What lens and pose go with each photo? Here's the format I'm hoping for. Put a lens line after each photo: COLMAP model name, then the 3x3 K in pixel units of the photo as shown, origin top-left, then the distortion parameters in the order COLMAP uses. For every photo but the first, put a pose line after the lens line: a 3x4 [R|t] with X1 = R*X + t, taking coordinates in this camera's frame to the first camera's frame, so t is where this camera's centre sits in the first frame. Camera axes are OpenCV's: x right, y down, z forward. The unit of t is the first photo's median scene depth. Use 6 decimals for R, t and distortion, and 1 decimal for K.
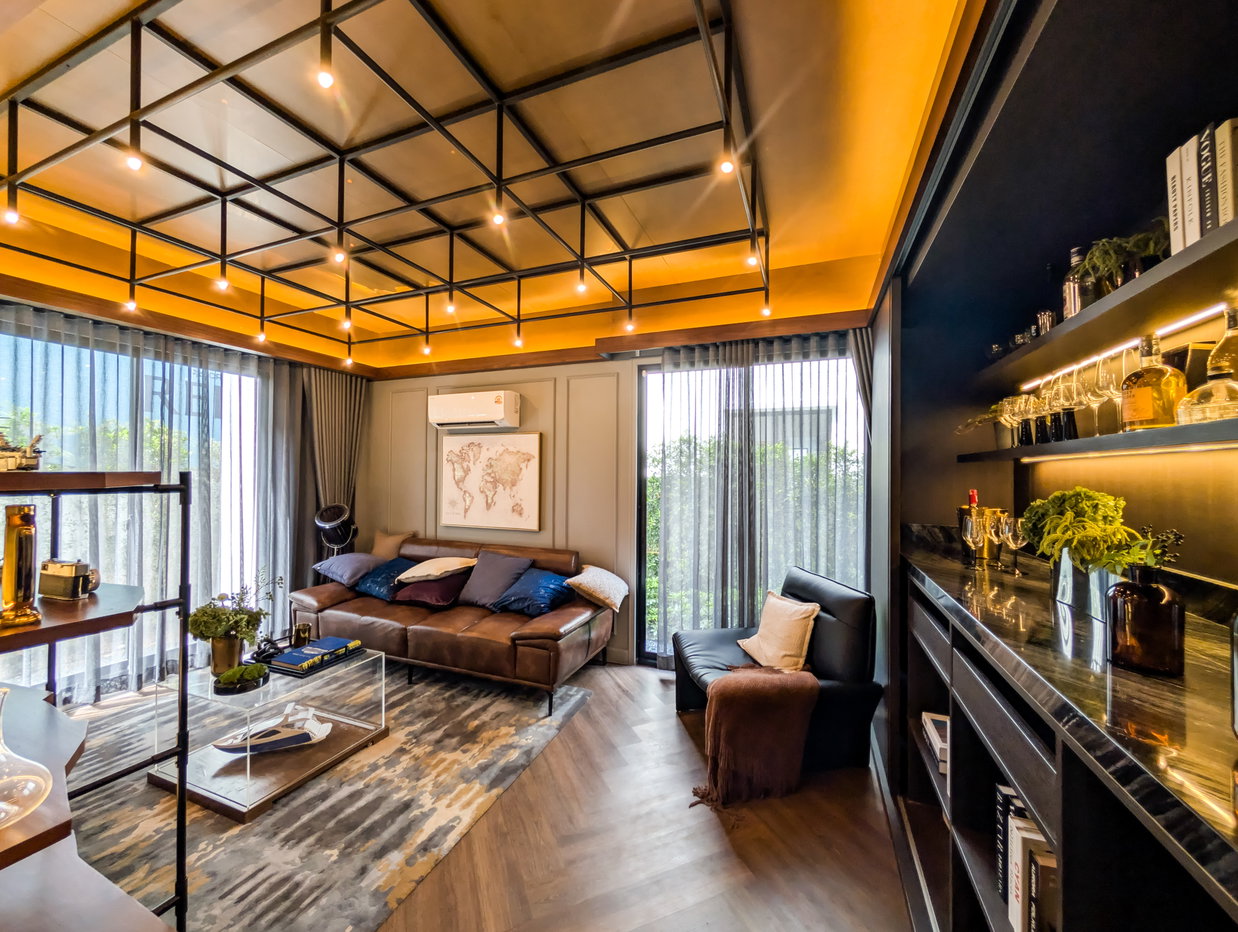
lens RADIAL K [[477.7, 0, 620.5], [0, 477.7, 469.3], [0, 0, 1]] dist [-0.000484, 0.000028]
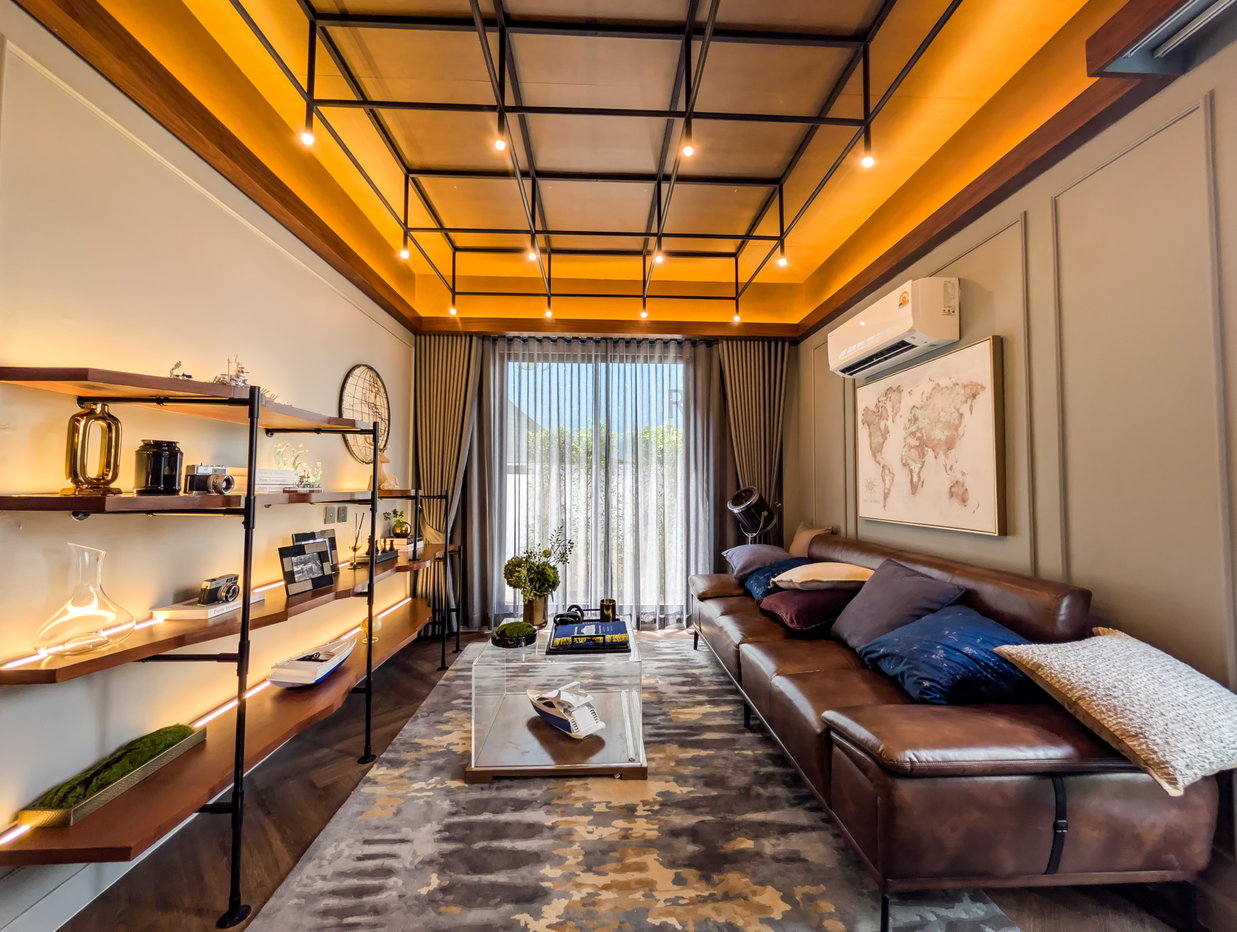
lens RADIAL K [[472.5, 0, 622.9], [0, 472.5, 468.7], [0, 0, 1]] dist [-0.001859, -0.000388]
pose [[0.408266, -0.043166, -0.911842, 0.137566], [0.007615, 0.999008, -0.043882, 0.094556], [0.912831, 0.010972, 0.408190, 0.535227]]
